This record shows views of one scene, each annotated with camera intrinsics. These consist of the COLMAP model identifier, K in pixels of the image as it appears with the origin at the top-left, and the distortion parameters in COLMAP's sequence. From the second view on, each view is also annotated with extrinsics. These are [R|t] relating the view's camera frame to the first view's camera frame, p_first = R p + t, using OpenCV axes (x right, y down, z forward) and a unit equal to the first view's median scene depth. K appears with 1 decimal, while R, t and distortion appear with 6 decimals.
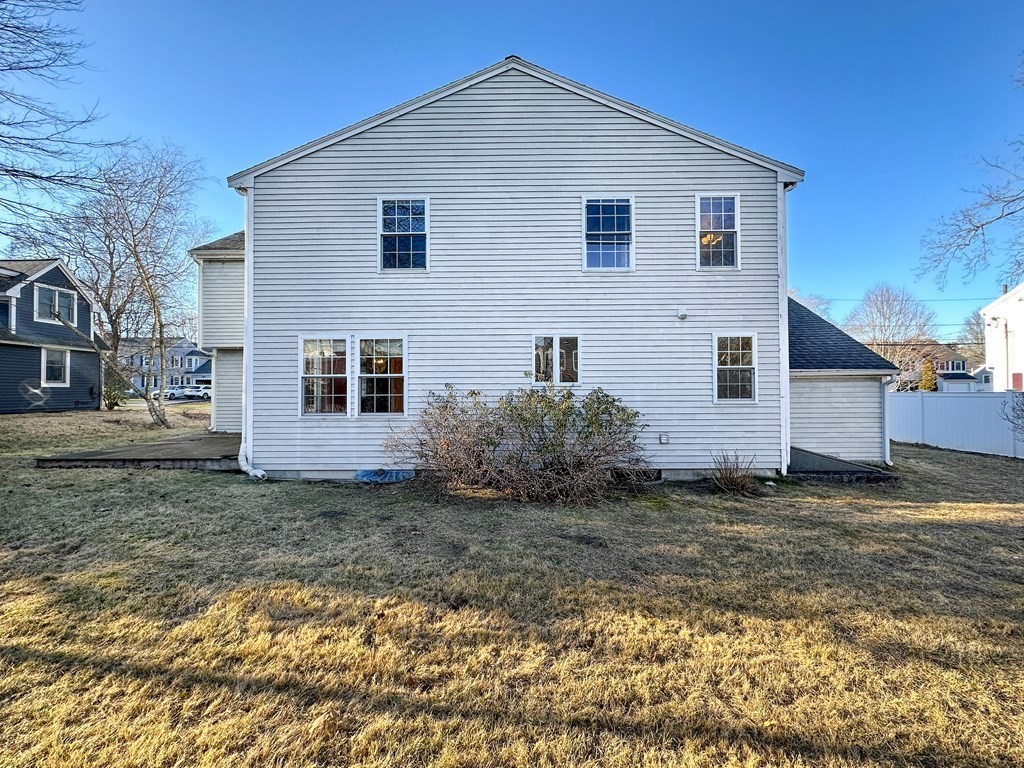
lens RADIAL K [[418.9, 0, 512.5], [0, 418.9, 390.0], [0, 0, 1]] dist [-0.003314, -0.000222]
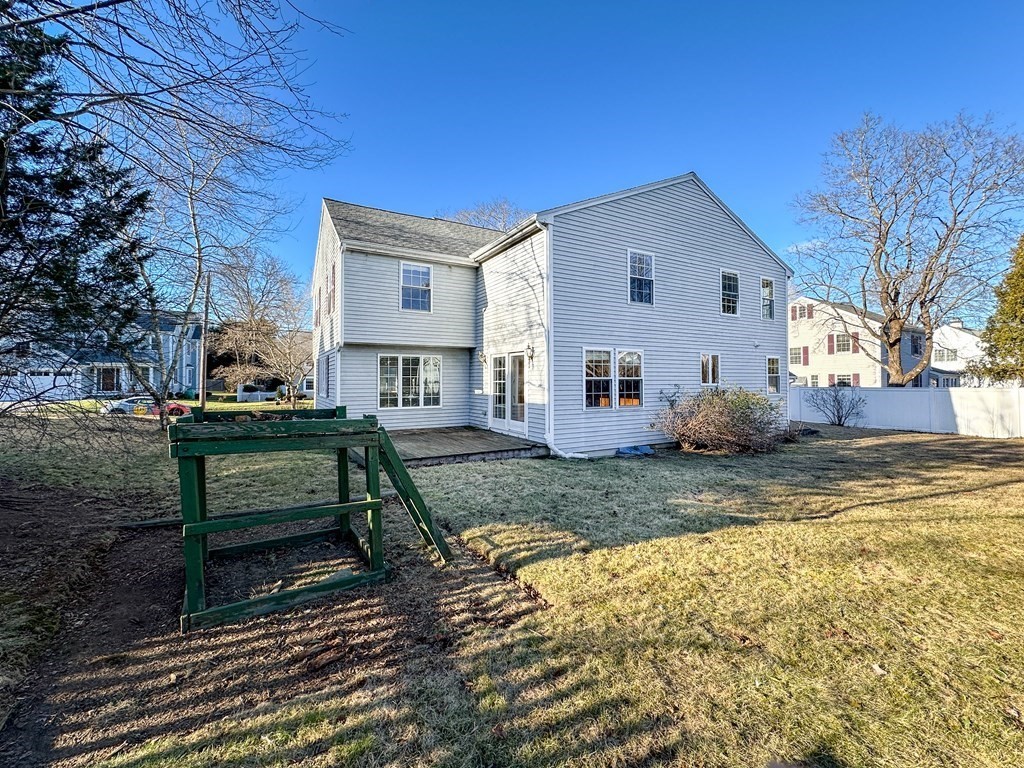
lens RADIAL K [[418.9, 0, 509.1], [0, 418.9, 379.2], [0, 0, 1]] dist [-0.003314, -0.000222]
pose [[0.867270, 0.004818, 0.497815, -1.347409], [-0.004663, 0.999988, -0.001556, -0.027989], [-0.497816, -0.000972, 0.867282, -0.001939]]
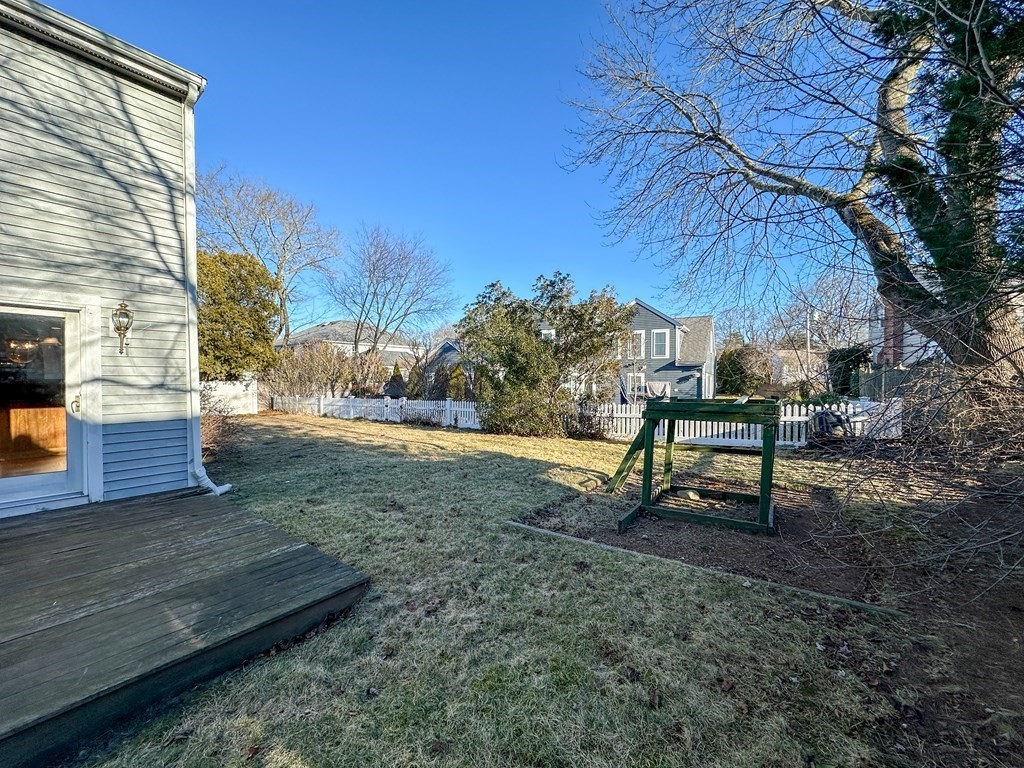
lens RADIAL K [[418.9, 0, 509.9], [0, 418.9, 385.0], [0, 0, 1]] dist [-0.003314, -0.000222]
pose [[-0.782387, -0.001123, 0.622791, -1.484596], [-0.002714, 0.999995, -0.001606, -0.013632], [-0.622786, -0.002947, -0.782387, 1.155046]]
